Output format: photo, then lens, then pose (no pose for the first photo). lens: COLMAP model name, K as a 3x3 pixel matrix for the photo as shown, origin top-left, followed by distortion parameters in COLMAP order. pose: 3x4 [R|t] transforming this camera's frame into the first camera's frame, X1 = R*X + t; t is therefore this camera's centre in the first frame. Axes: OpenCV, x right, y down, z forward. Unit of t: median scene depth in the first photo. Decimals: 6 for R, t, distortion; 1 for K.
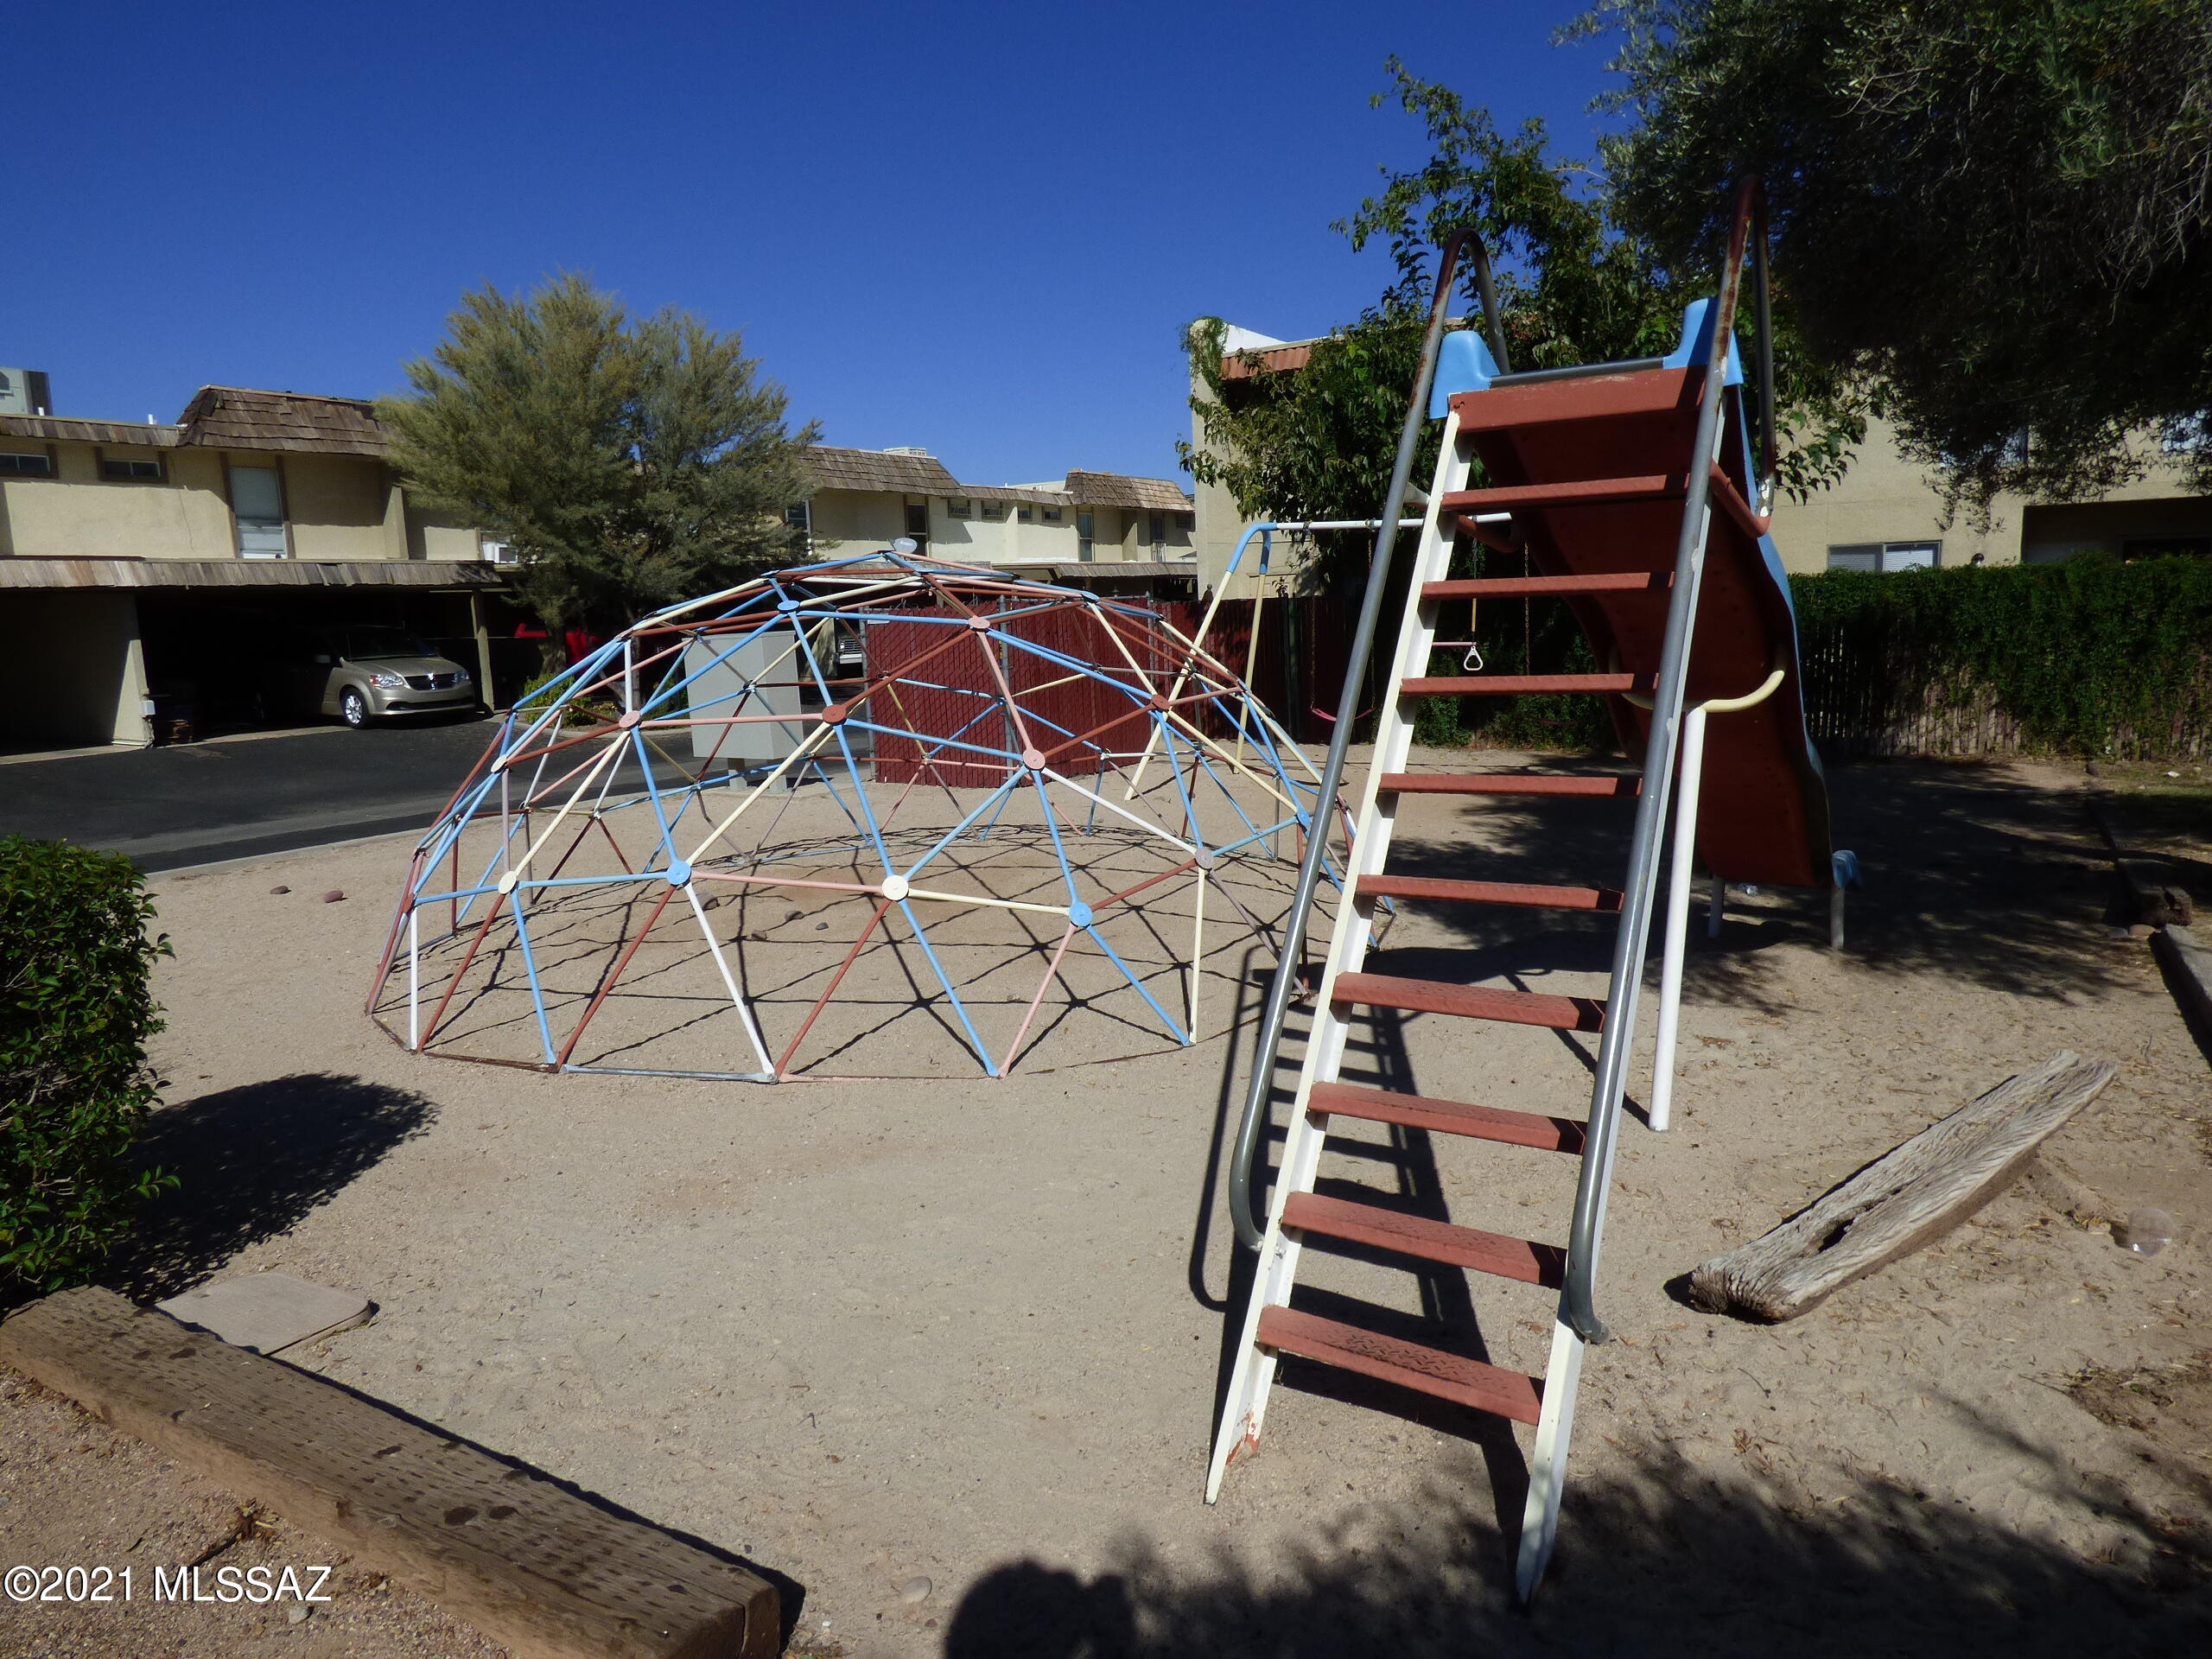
lens RADIAL K [[1330.8, 0, 1091.0], [0, 1330.8, 825.6], [0, 0, 1]] dist [-0.005976, -0.003107]
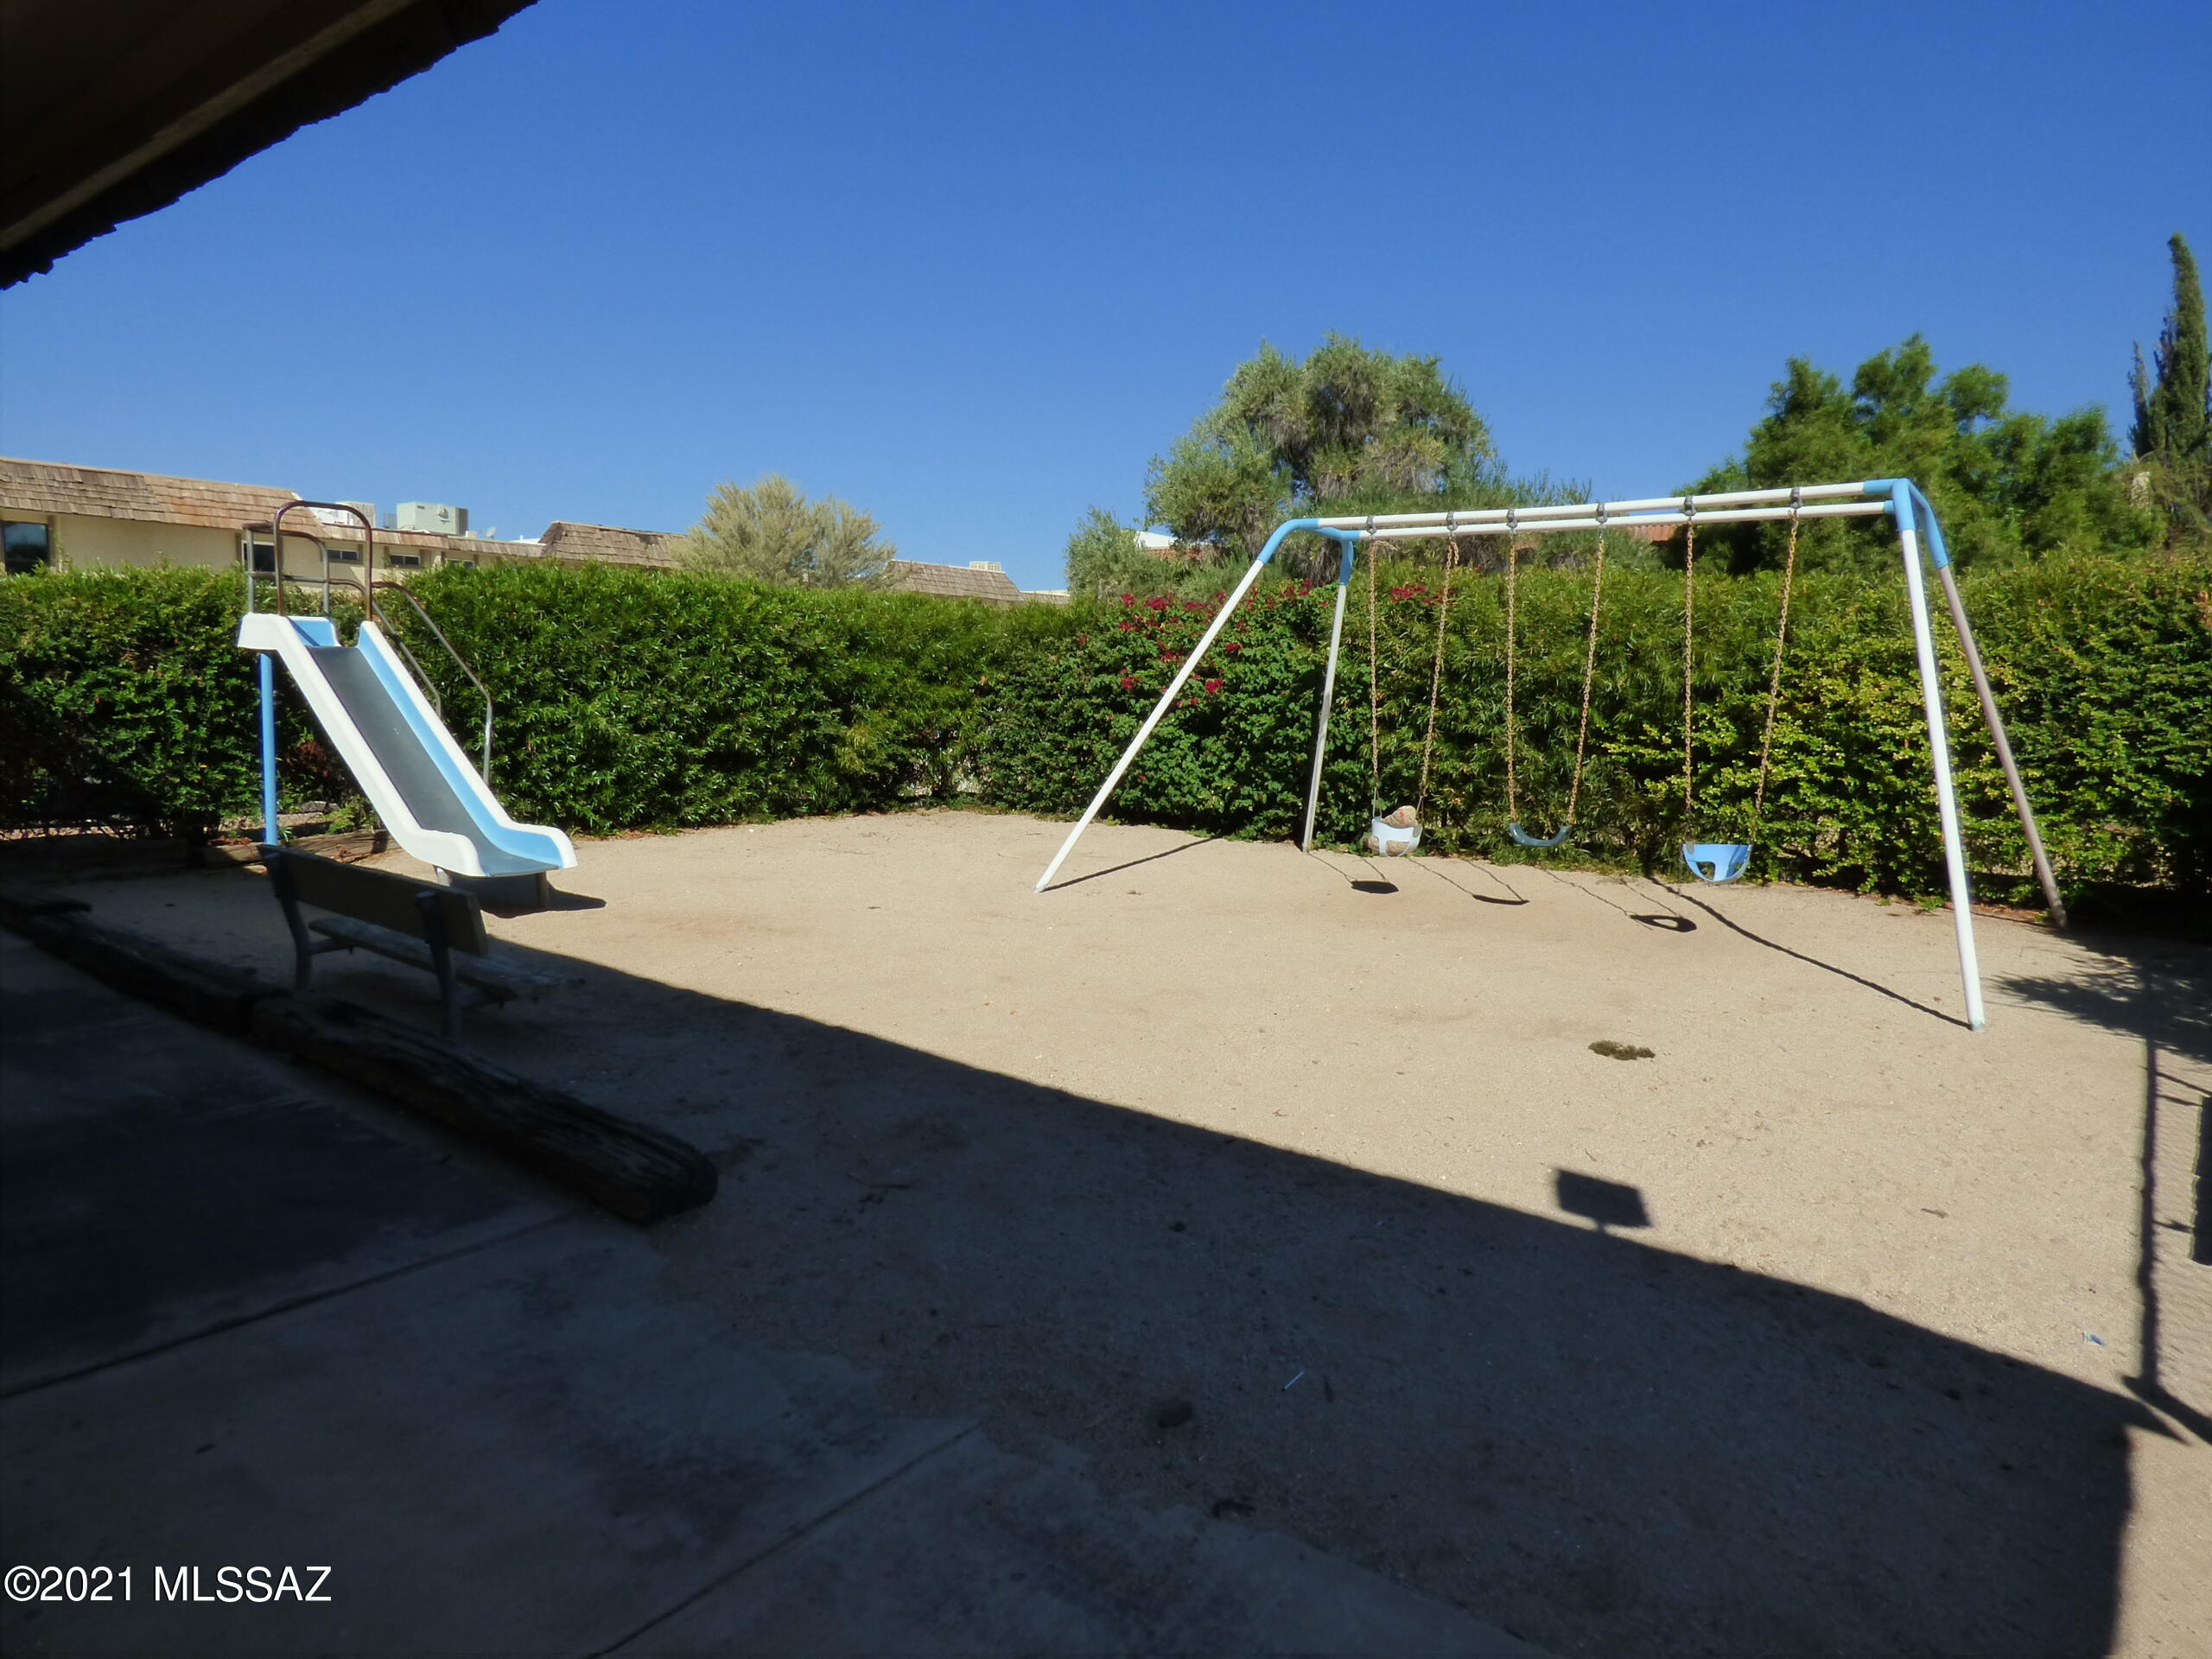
lens RADIAL K [[1330.8, 0, 1091.0], [0, 1330.8, 825.6], [0, 0, 1]] dist [-0.005976, -0.003107]
pose [[0.994687, 0.074619, -0.070926, 0.163551], [-0.078687, 0.995302, -0.056405, 0.099689], [0.066384, 0.061686, 0.995886, -0.643806]]
